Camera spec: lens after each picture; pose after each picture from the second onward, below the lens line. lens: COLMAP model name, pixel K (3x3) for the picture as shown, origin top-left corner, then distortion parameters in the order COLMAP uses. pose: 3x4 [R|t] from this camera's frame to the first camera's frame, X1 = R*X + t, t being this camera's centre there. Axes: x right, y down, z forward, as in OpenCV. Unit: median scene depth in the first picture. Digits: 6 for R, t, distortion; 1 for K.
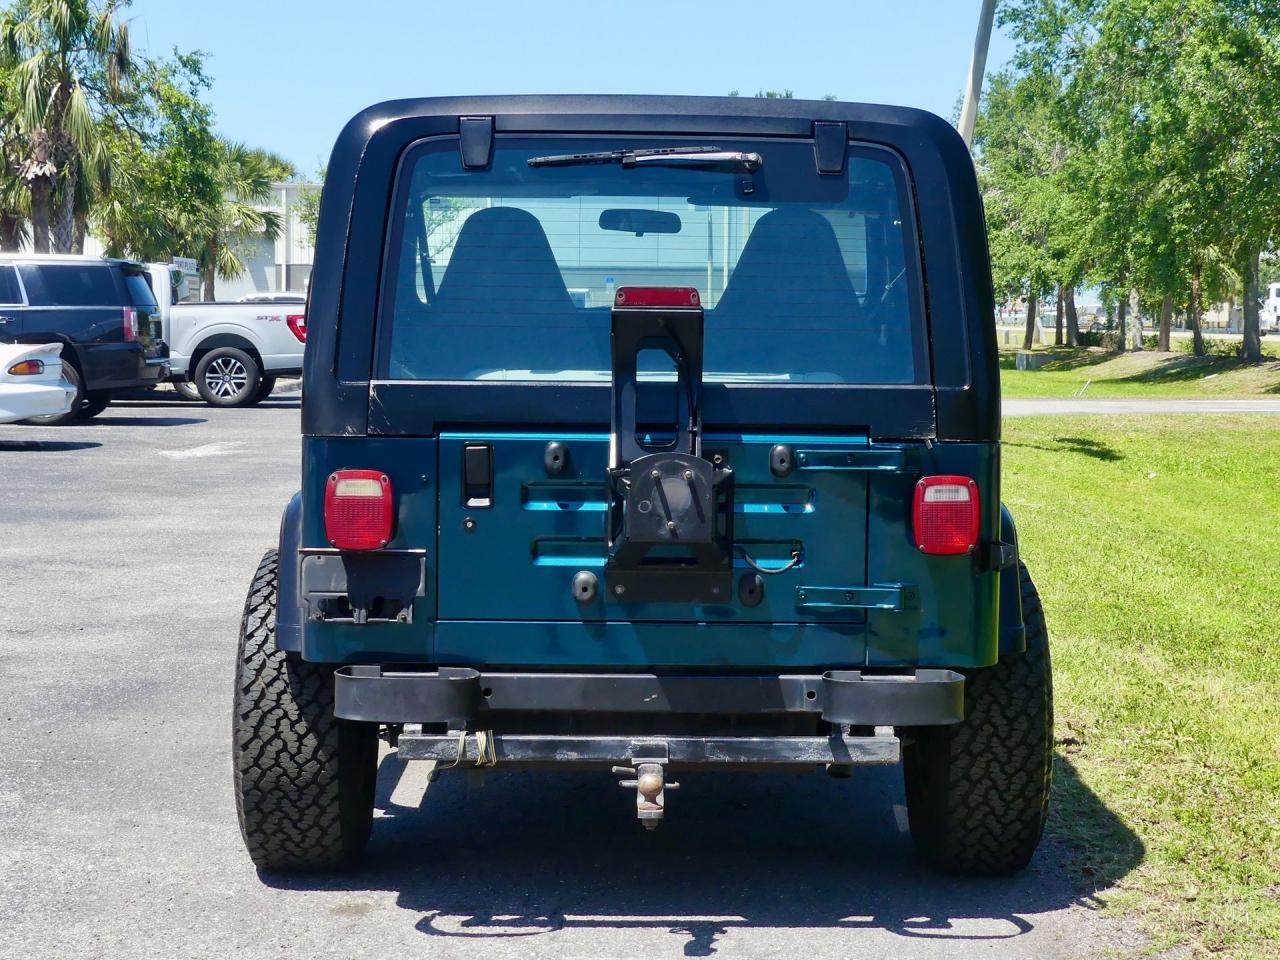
lens RADIAL K [[2654.0, 0, 640.0], [0, 2654.0, 480.0], [0, 0, 1]] dist [-0.002899, -0.104099]
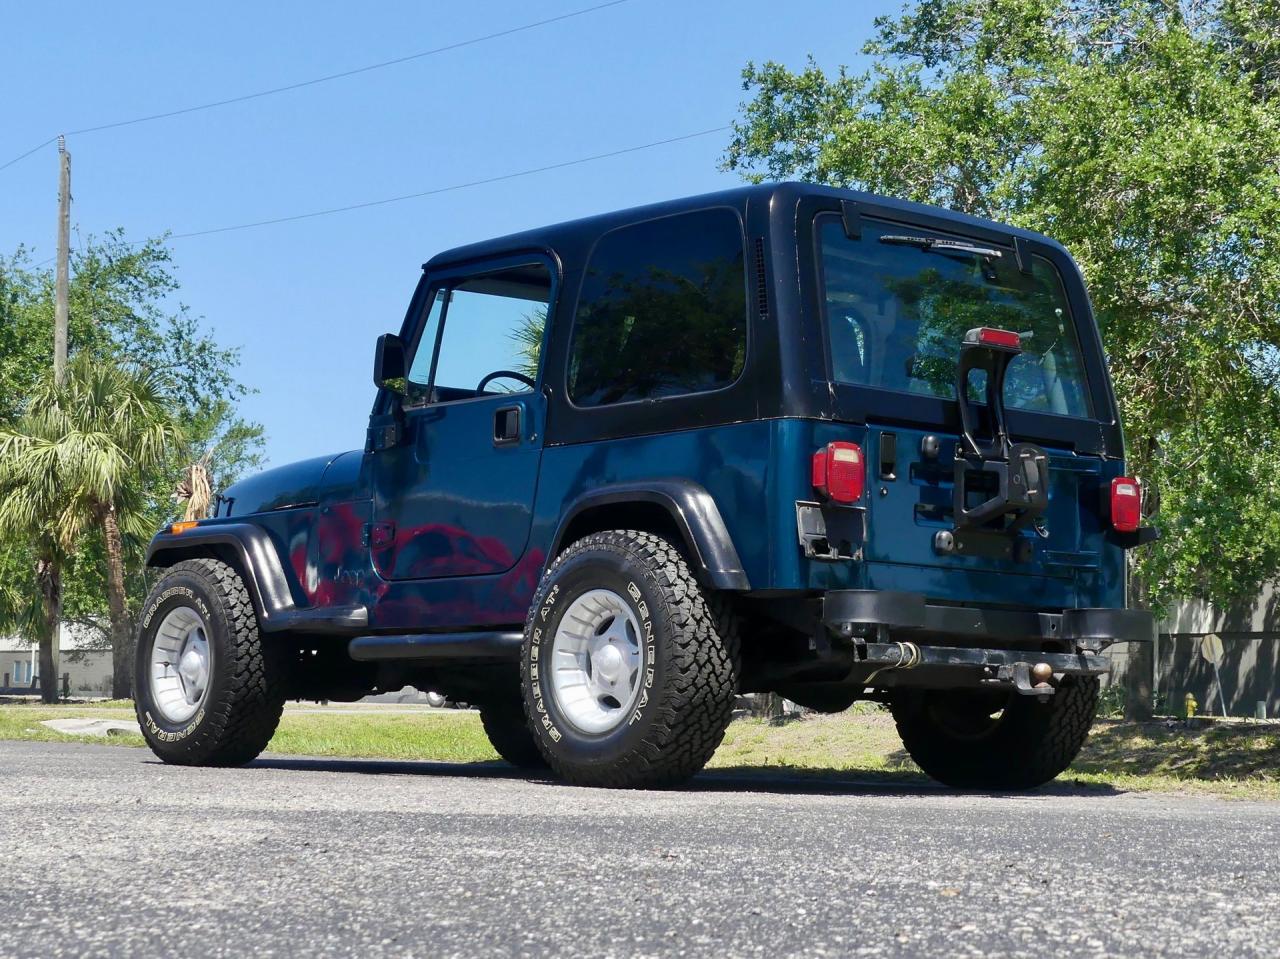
lens RADIAL K [[2654.0, 0, 640.0], [0, 2654.0, 479.5], [0, 0, 1]] dist [-0.002899, -0.104099]
pose [[0.769084, 0.069168, 0.635394, -1.095645], [0.031045, 0.988911, -0.145228, 0.218357], [-0.638393, 0.131419, 0.758409, 0.054901]]
